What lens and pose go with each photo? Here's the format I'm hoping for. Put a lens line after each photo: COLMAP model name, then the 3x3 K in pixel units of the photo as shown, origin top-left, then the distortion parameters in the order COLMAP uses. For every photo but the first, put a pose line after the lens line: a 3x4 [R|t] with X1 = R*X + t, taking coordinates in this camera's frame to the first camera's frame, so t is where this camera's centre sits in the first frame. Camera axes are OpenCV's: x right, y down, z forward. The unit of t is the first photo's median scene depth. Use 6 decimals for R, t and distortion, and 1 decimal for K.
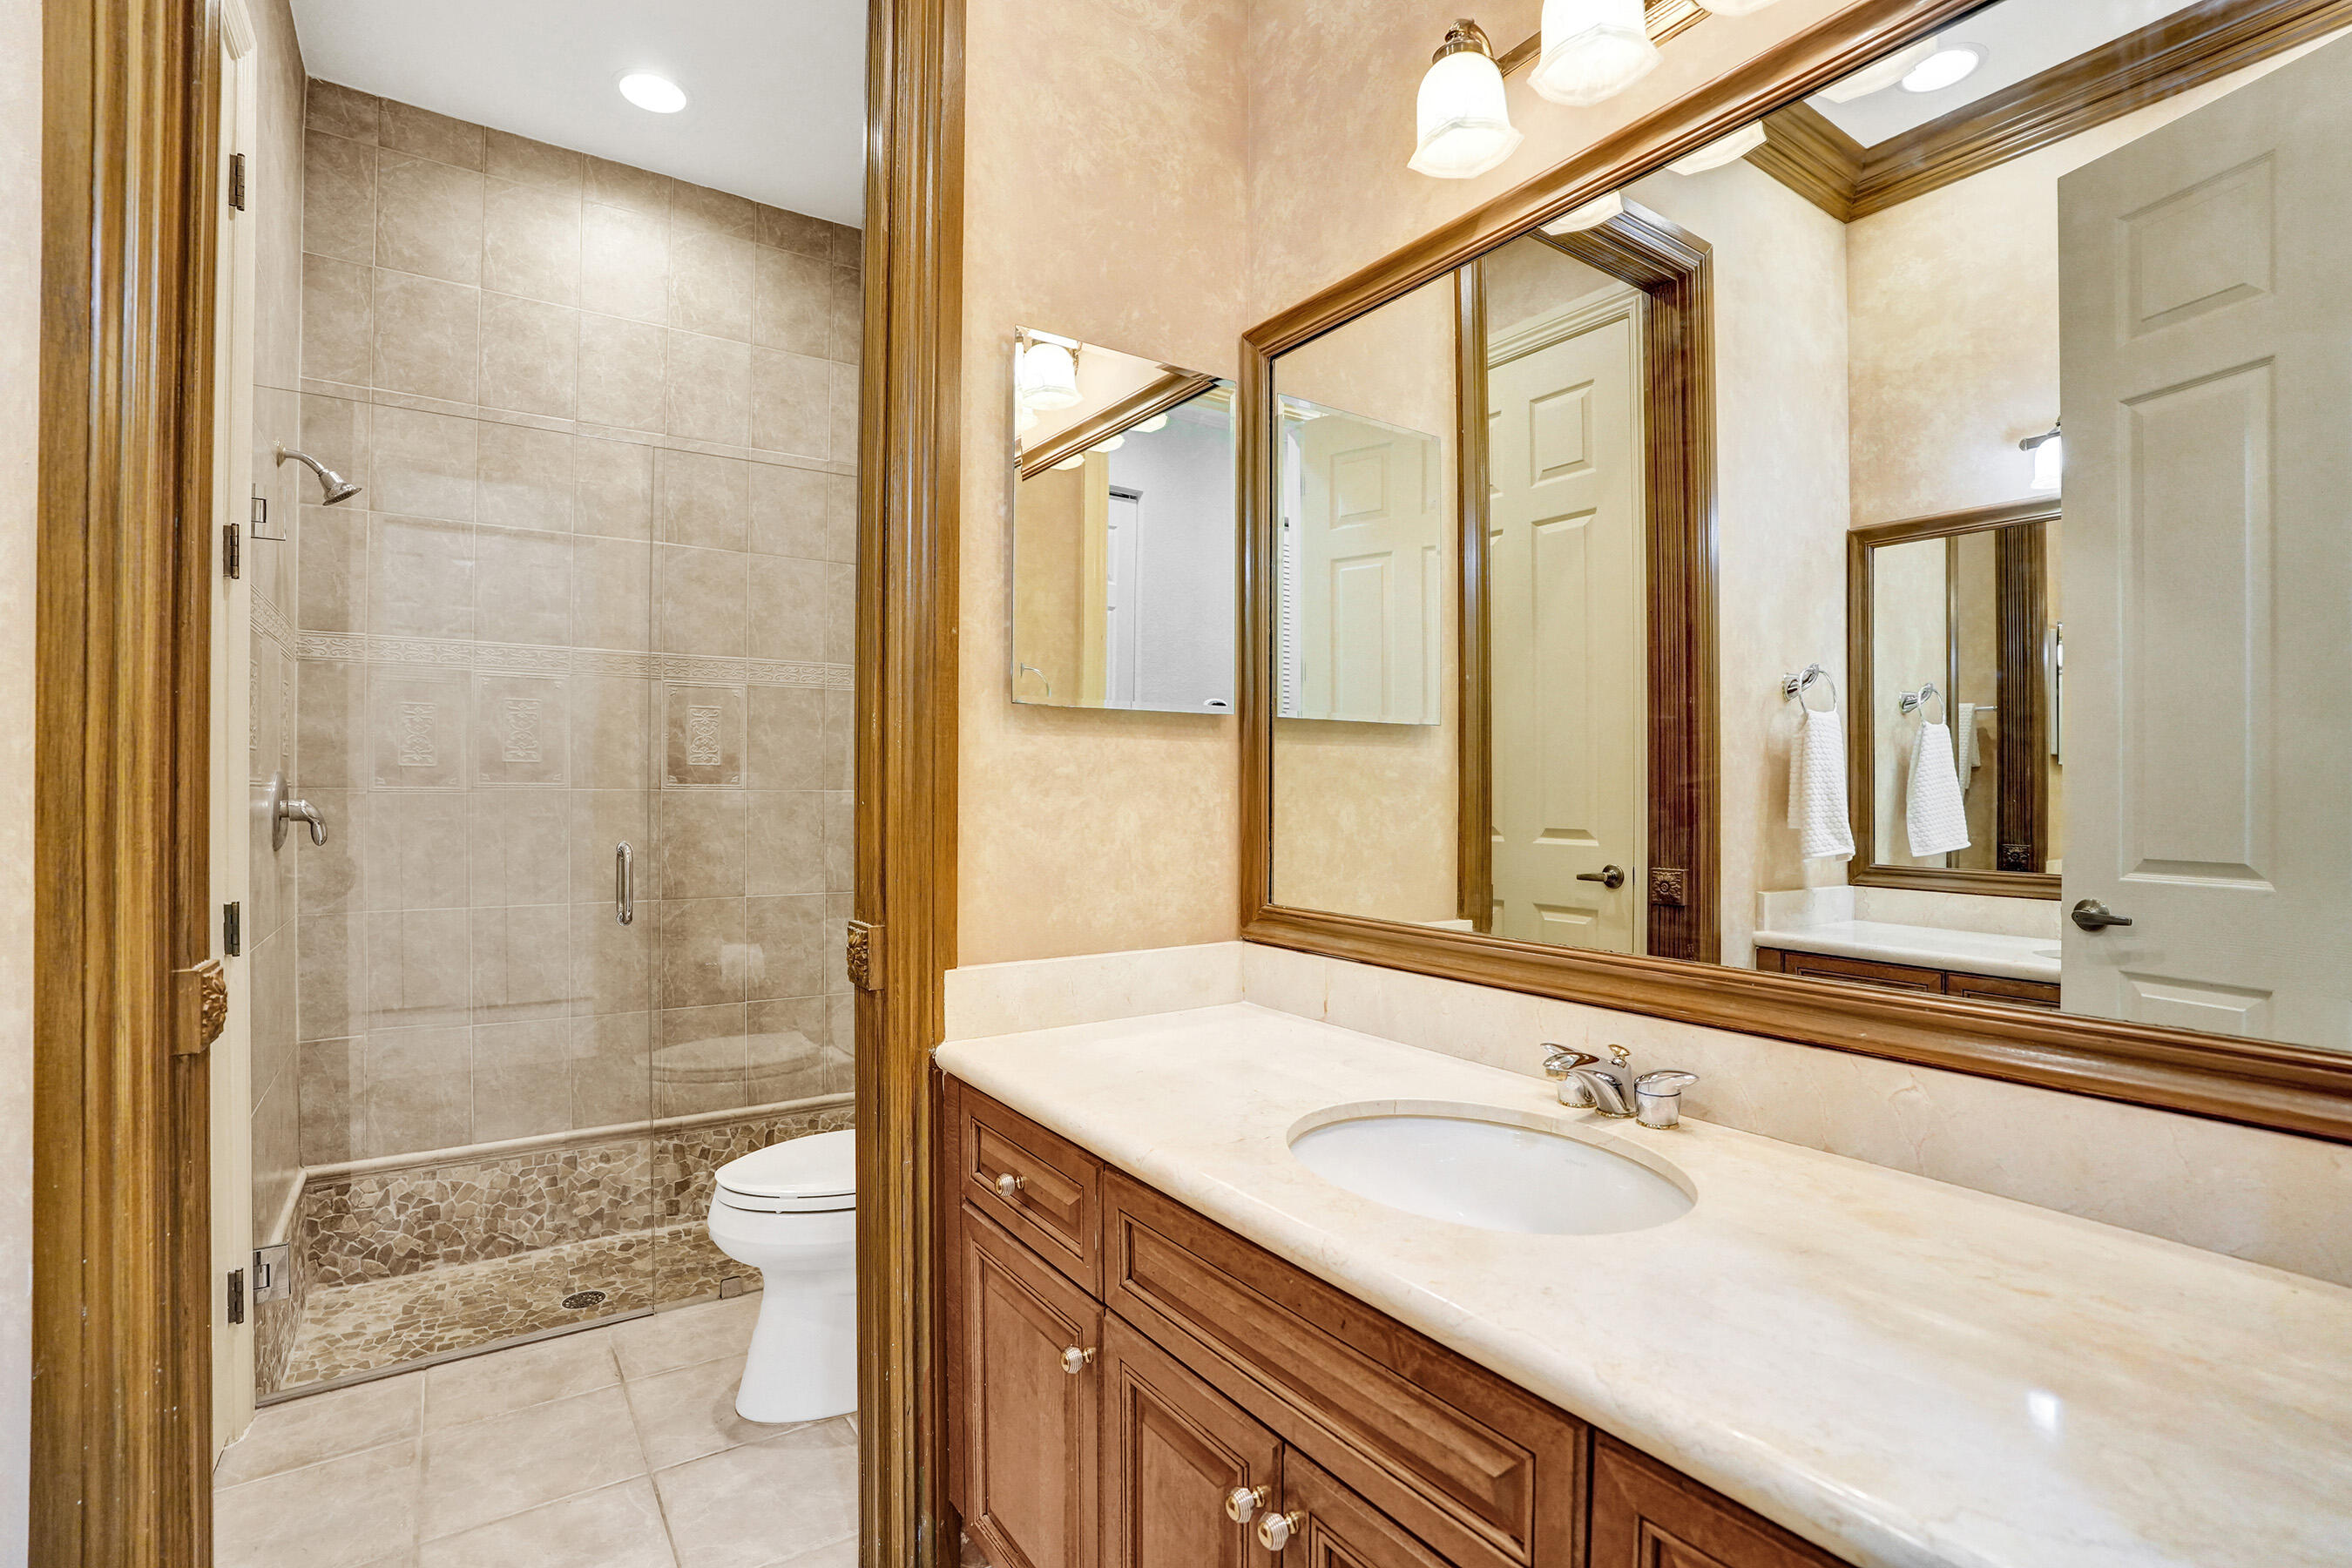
lens RADIAL K [[1099.1, 0, 1173.2], [0, 1099.1, 791.3], [0, 0, 1]] dist [-0.064294, 0.023322]
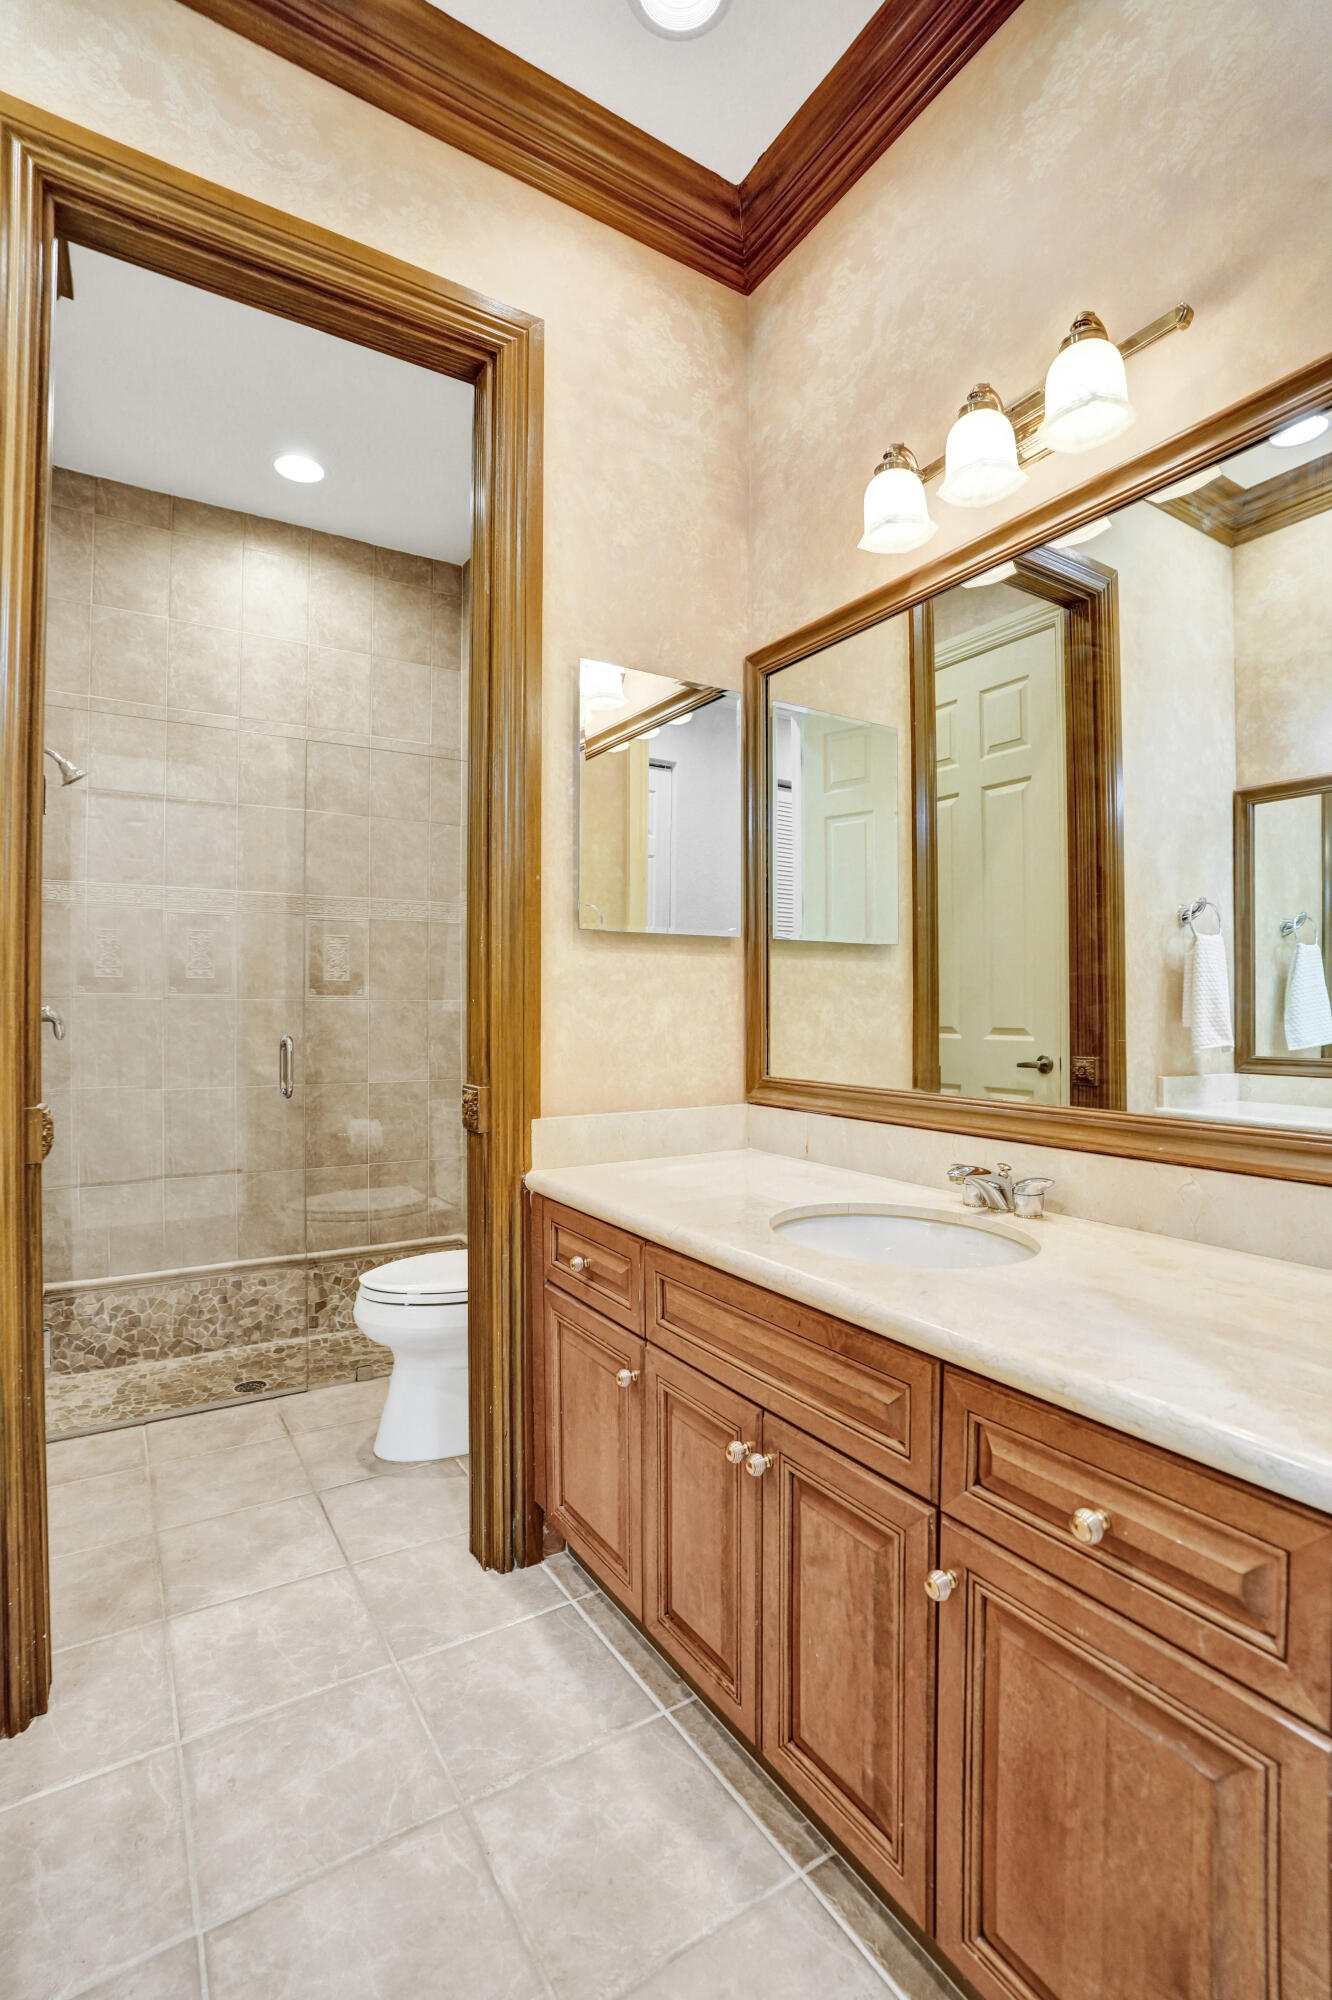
lens RADIAL K [[934.6, 0, 675.2], [0, 934.6, 1002.2], [0, 0, 1]] dist [-0.064294, 0.023322]
pose [[0.999511, -0.003436, -0.031085, 0.011972], [0.003193, 0.999964, -0.007876, 0.022186], [0.031111, 0.007773, 0.999486, -0.181298]]
